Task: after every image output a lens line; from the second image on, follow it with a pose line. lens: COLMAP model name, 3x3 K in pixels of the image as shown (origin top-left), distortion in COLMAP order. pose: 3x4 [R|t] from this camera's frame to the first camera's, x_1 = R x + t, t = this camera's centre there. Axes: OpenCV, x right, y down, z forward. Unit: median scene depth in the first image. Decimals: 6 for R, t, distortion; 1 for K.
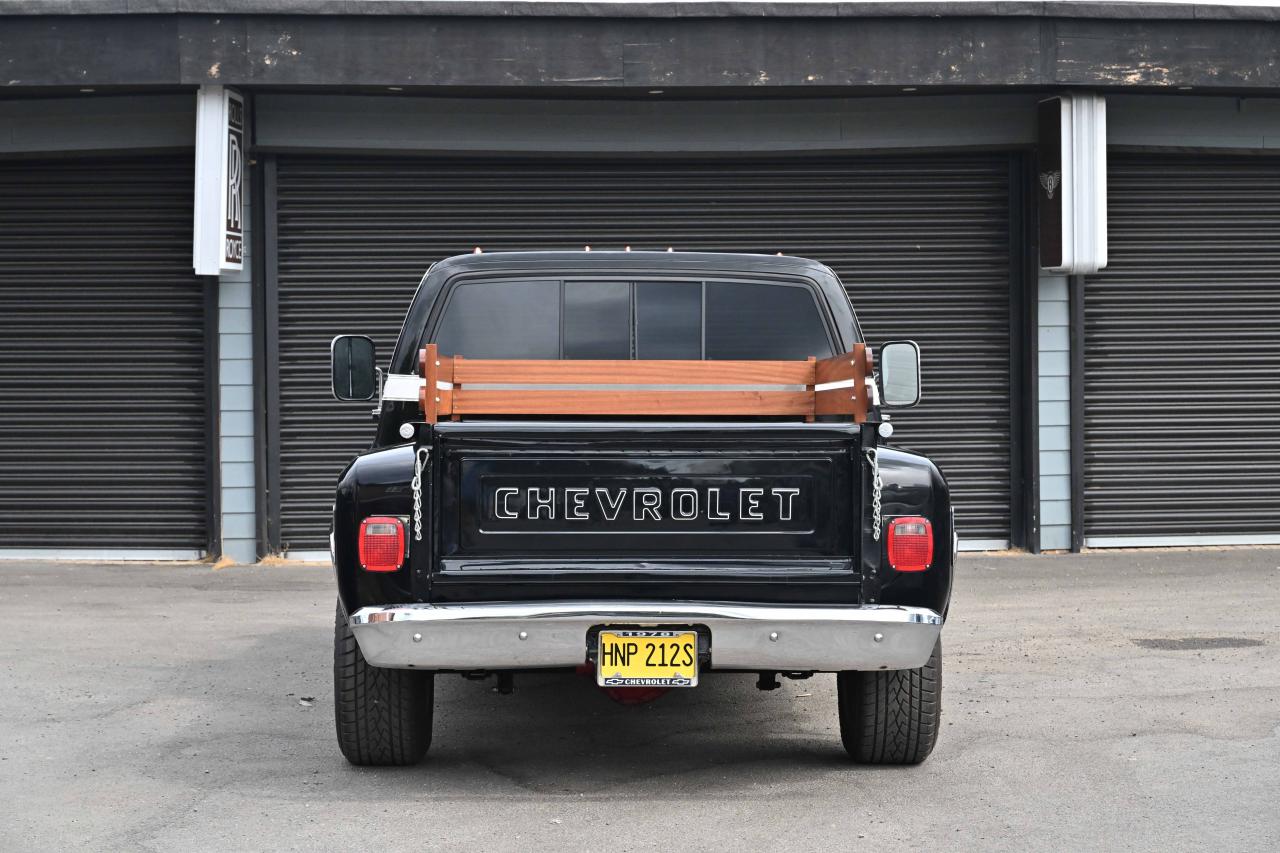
lens RADIAL K [[3233.4, 0, 692.4], [0, 3233.4, 442.4], [0, 0, 1]] dist [0.030515, 0.000000]
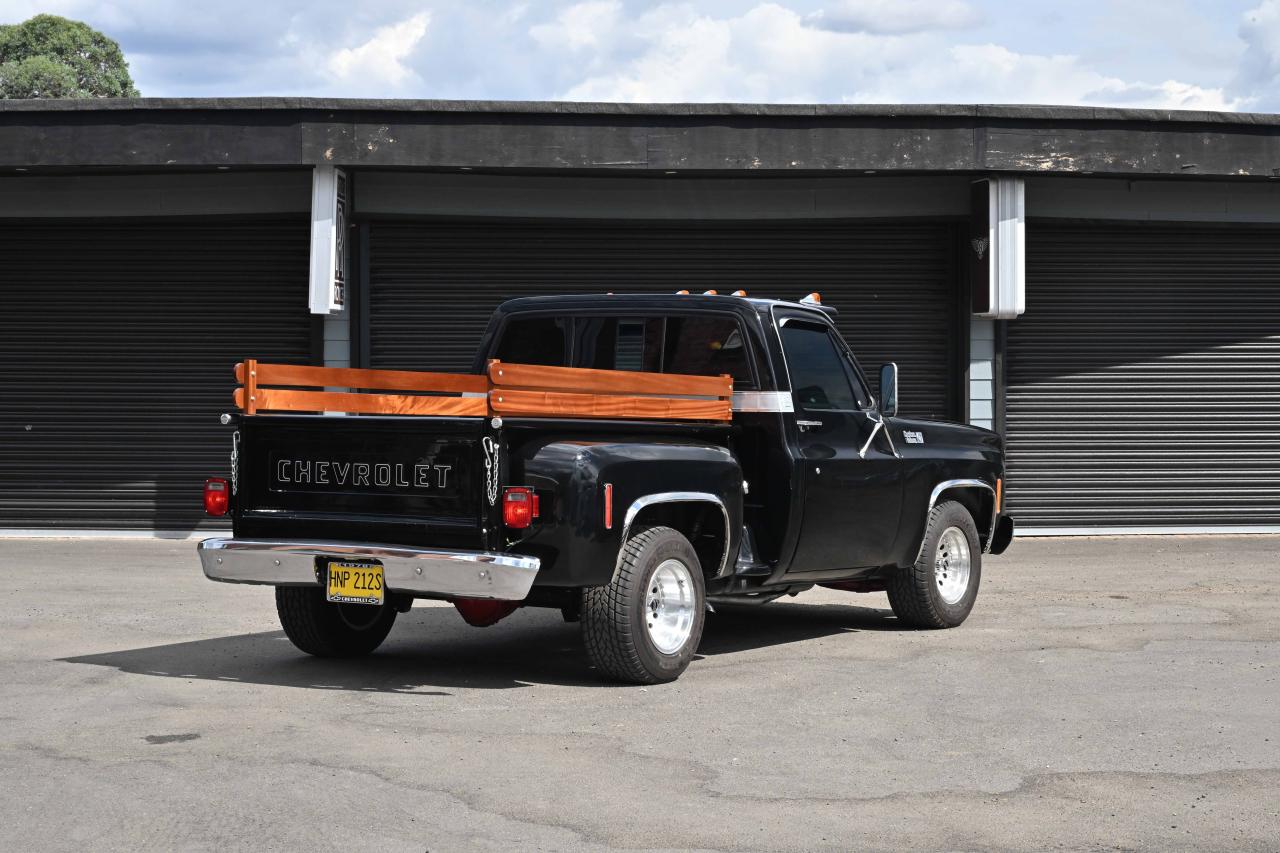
lens RADIAL K [[3233.4, 0, 690.5], [0, 3233.4, 431.1], [0, 0, 1]] dist [0.030515, 0.000000]
pose [[0.999684, 0.006657, 0.024246, -0.034474], [-0.006201, 0.999804, -0.018804, 0.017236], [-0.024366, 0.018648, 0.999529, -0.272238]]
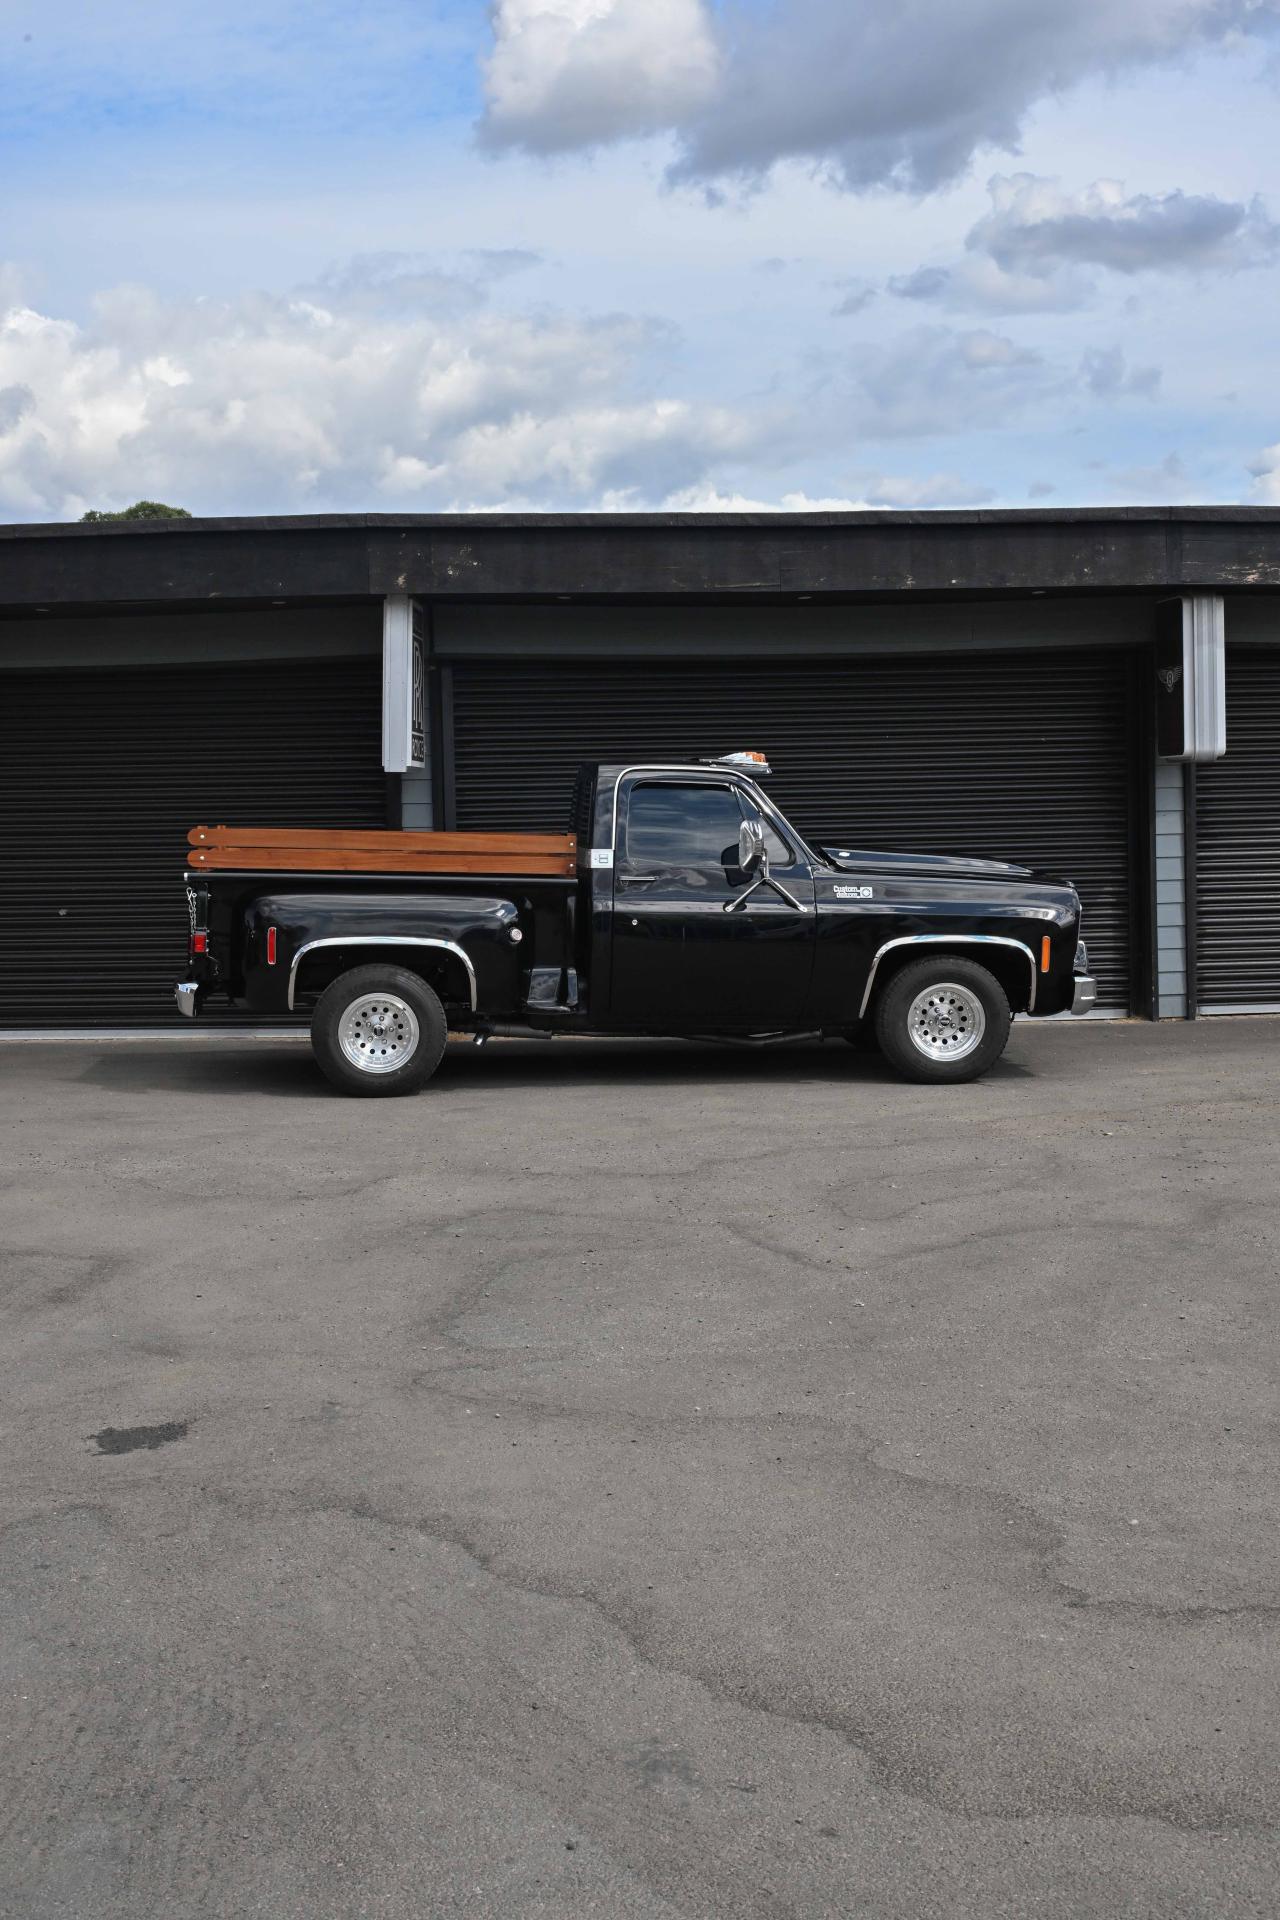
lens RADIAL K [[2647.5, 0, 644.7], [0, 2647.5, 968.1], [0, 0, 1]] dist [0.005560, 0.000000]
pose [[0.999885, -0.012578, -0.008413, -0.060107], [0.012695, 0.999821, 0.014048, 0.001984], [0.008235, -0.014153, 0.999866, 0.119609]]
